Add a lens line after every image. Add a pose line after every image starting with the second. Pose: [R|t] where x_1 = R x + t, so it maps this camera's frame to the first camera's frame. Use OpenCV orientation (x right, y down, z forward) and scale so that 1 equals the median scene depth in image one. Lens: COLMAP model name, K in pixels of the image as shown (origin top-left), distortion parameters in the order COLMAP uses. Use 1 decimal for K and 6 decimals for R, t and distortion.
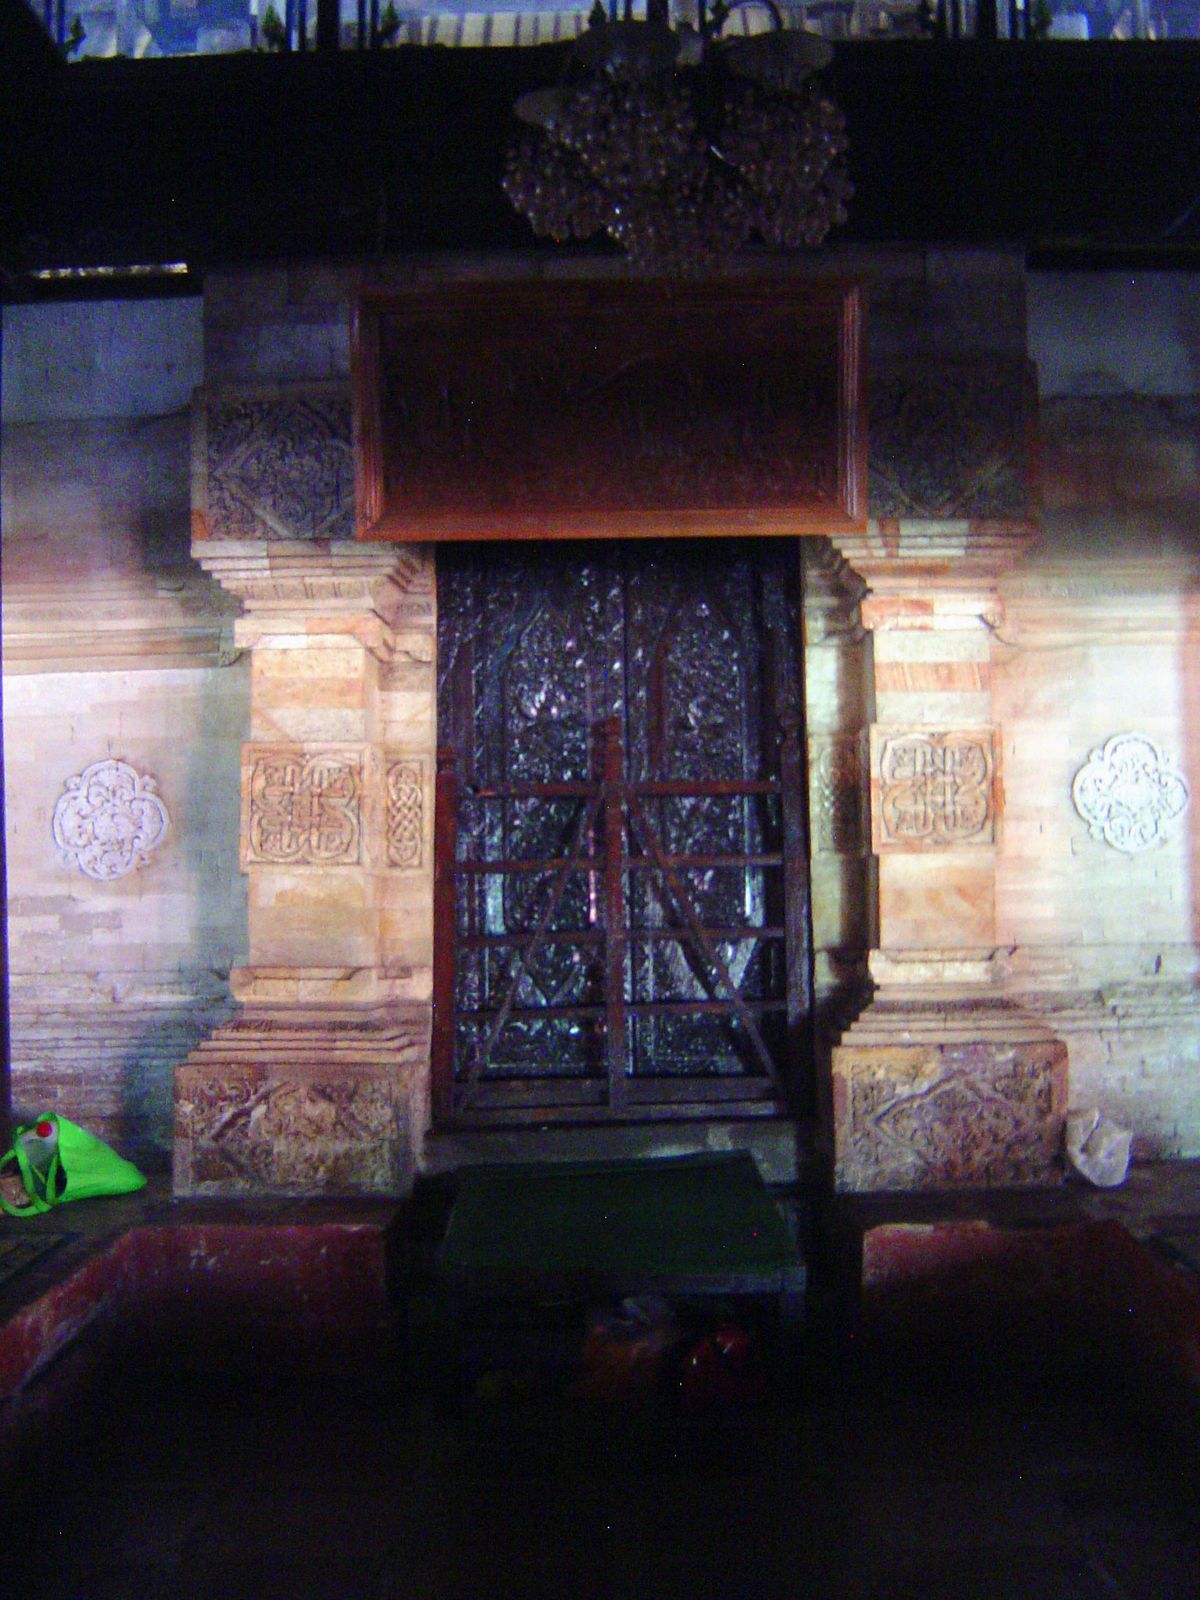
lens RADIAL K [[1835.8, 0, 599.3], [0, 1835.8, 799.1], [0, 0, 1]] dist [-0.117031, 0.000000]
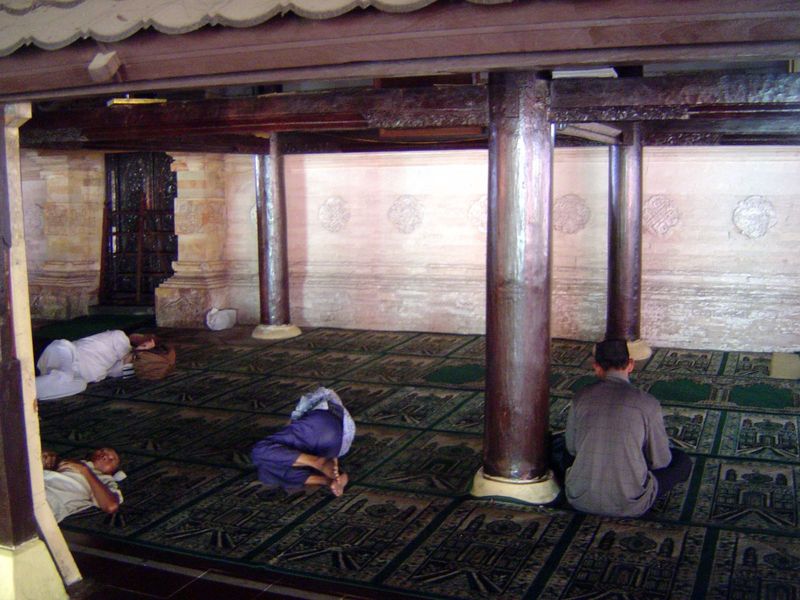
lens RADIAL K [[917.9, 0, 400.1], [0, 917.9, 299.6], [0, 0, 1]] dist [-0.117031, 0.000000]
pose [[0.924062, 0.047685, -0.379257, 1.238854], [0.016686, 0.986210, 0.164655, -0.131260], [0.381879, -0.158480, 0.910523, -0.477308]]
